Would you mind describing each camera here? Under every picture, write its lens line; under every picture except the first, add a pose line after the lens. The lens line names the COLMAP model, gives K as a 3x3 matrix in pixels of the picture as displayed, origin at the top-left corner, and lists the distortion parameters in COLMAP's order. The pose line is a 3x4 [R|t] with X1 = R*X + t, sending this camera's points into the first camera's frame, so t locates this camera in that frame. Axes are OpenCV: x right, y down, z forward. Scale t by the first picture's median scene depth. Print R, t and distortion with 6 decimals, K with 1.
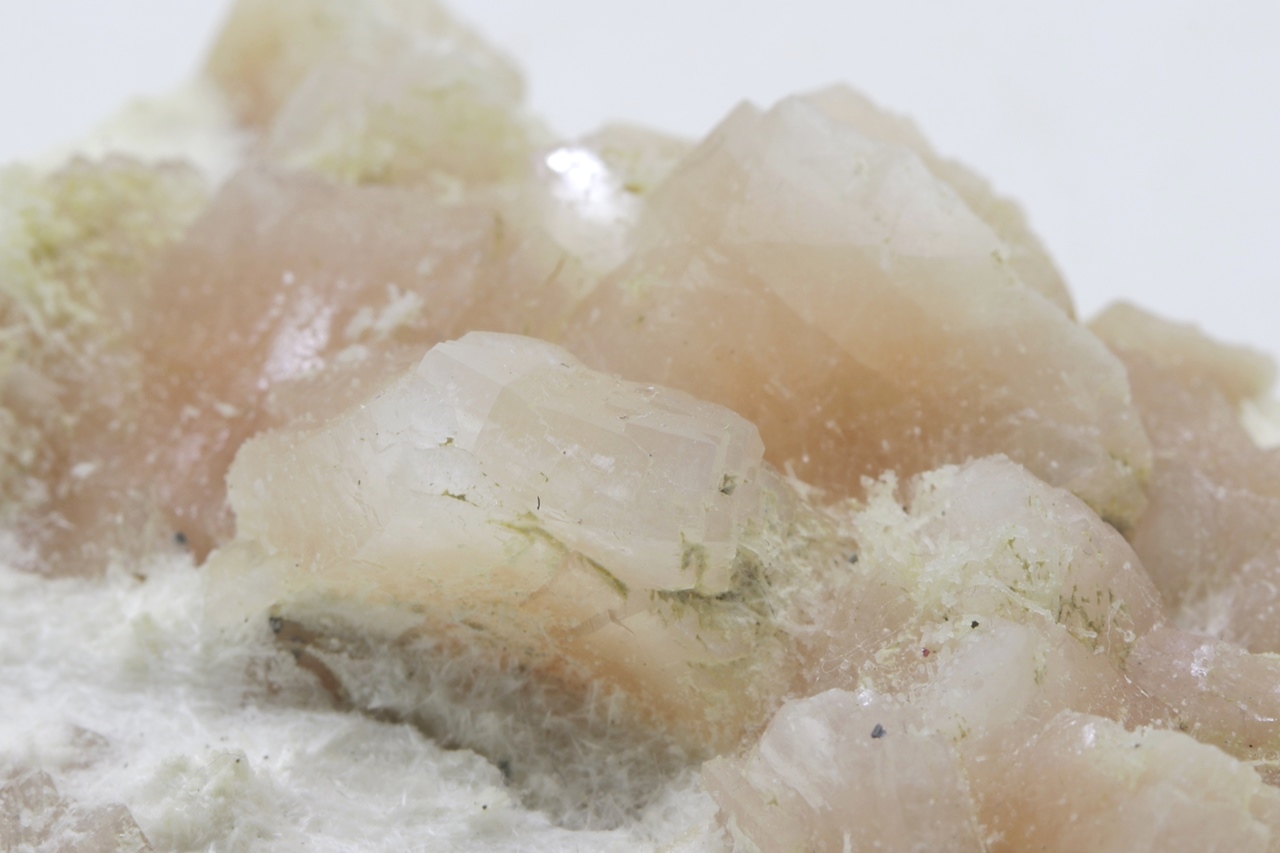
lens RADIAL K [[8981.5, 0, 640.0], [0, 8981.5, 426.5], [0, 0, 1]] dist [-0.746999, 6.451619]
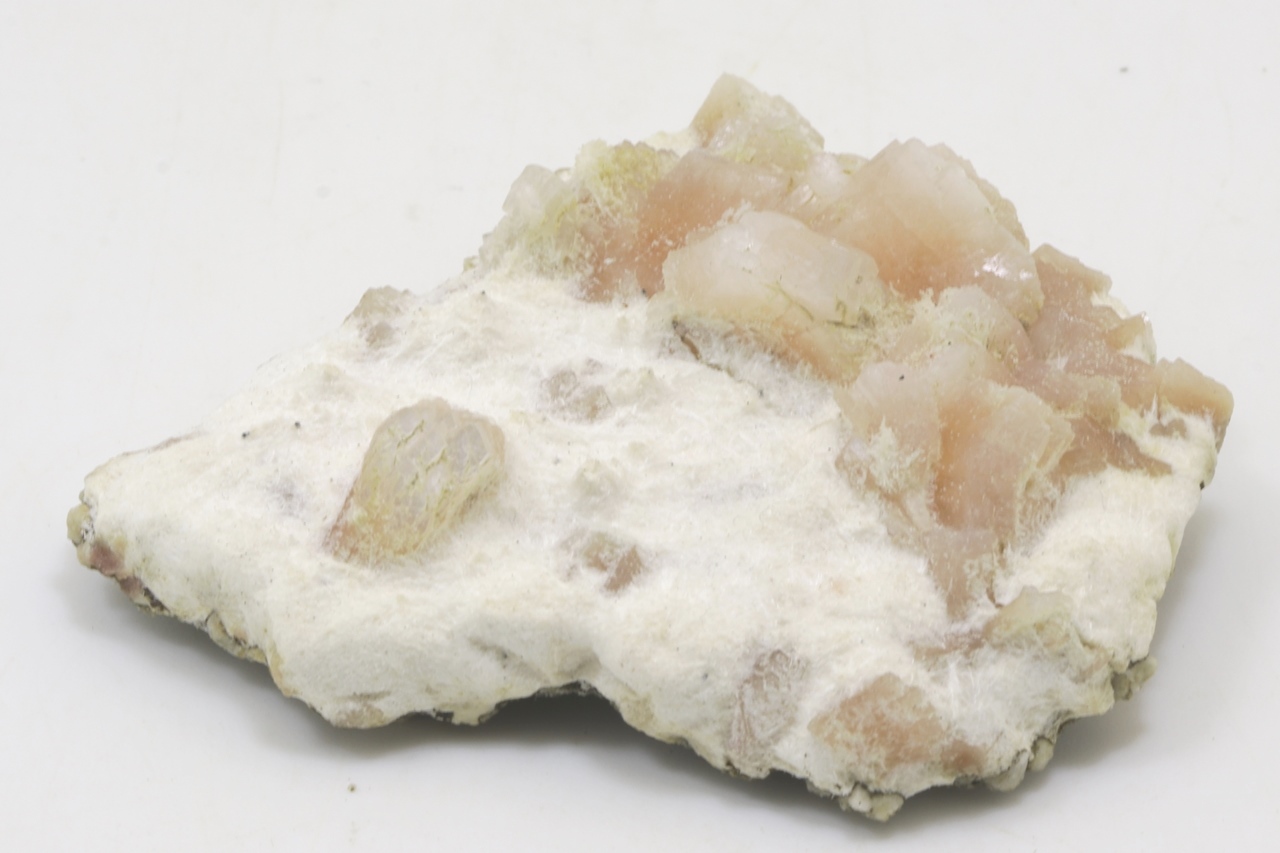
lens RADIAL K [[8981.5, 0, 640.0], [0, 8981.5, 426.5], [0, 0, 1]] dist [-0.746999, 6.451619]
pose [[0.982365, 0.101809, -0.156826, 0.336172], [-0.122504, 0.984115, -0.128497, 0.364583], [0.141253, 0.145442, 0.979231, -1.391963]]
